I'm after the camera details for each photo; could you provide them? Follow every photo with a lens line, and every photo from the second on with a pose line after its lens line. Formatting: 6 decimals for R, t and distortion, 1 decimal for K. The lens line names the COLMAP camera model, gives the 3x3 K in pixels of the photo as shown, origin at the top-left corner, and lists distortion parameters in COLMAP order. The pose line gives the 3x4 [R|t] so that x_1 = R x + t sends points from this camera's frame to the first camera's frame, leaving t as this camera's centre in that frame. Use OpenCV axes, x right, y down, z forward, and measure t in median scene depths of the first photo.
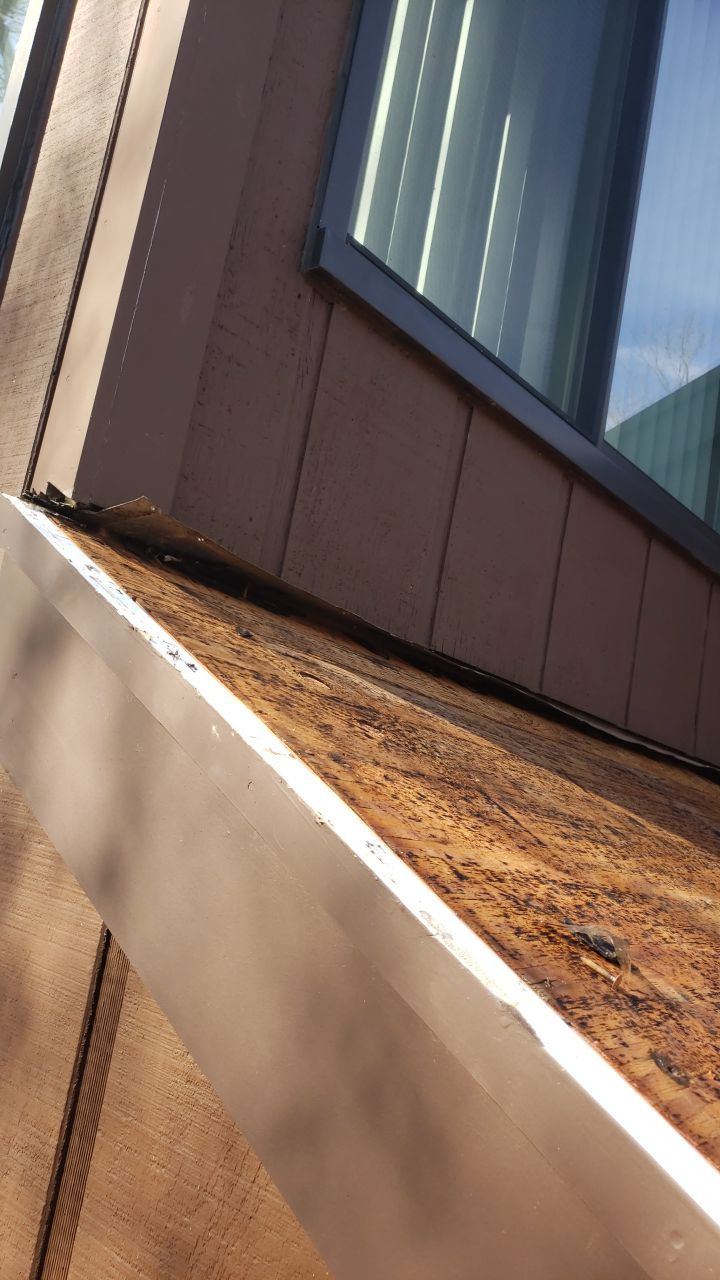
lens RADIAL K [[967.6, 0, 360.6], [0, 967.6, 641.3], [0, 0, 1]] dist [0.094377, -0.074569]
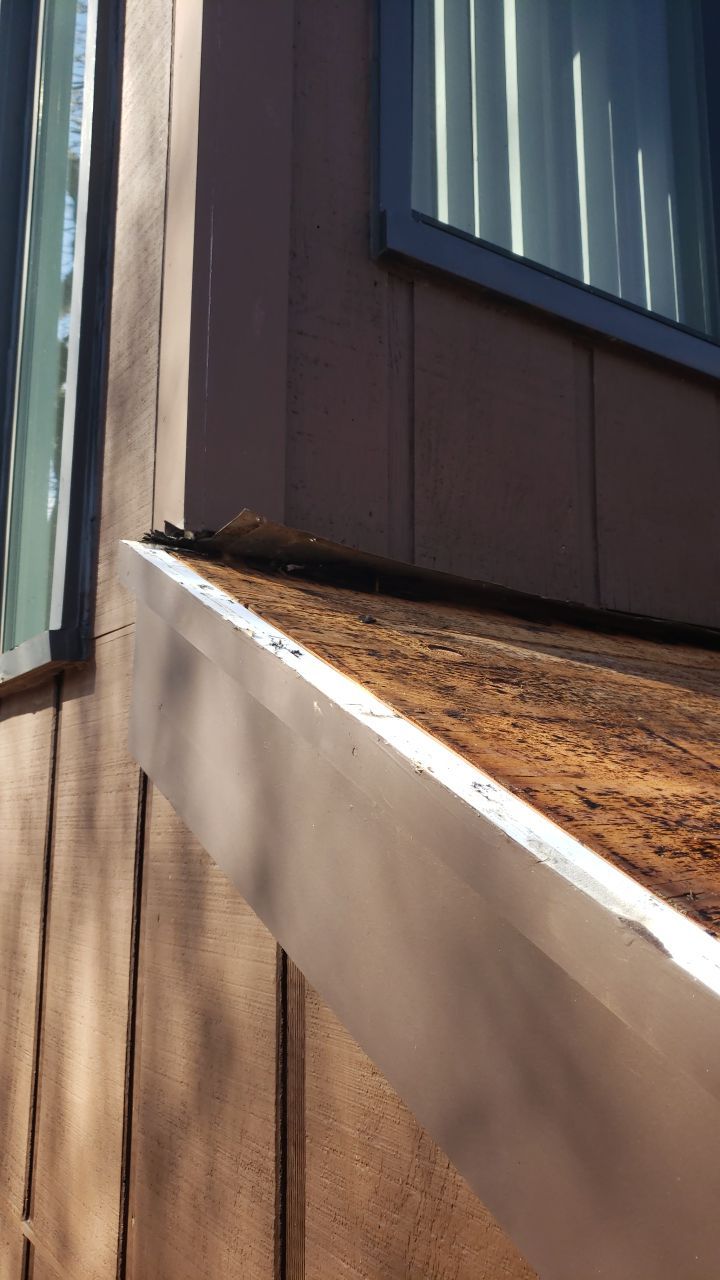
lens RADIAL K [[976.2, 0, 360.7], [0, 976.2, 634.6], [0, 0, 1]] dist [0.078533, -0.077099]
pose [[0.952444, -0.215378, -0.215554, 0.098440], [0.208294, 0.976500, -0.055335, 0.071571], [0.222406, 0.007805, 0.974923, 0.051288]]
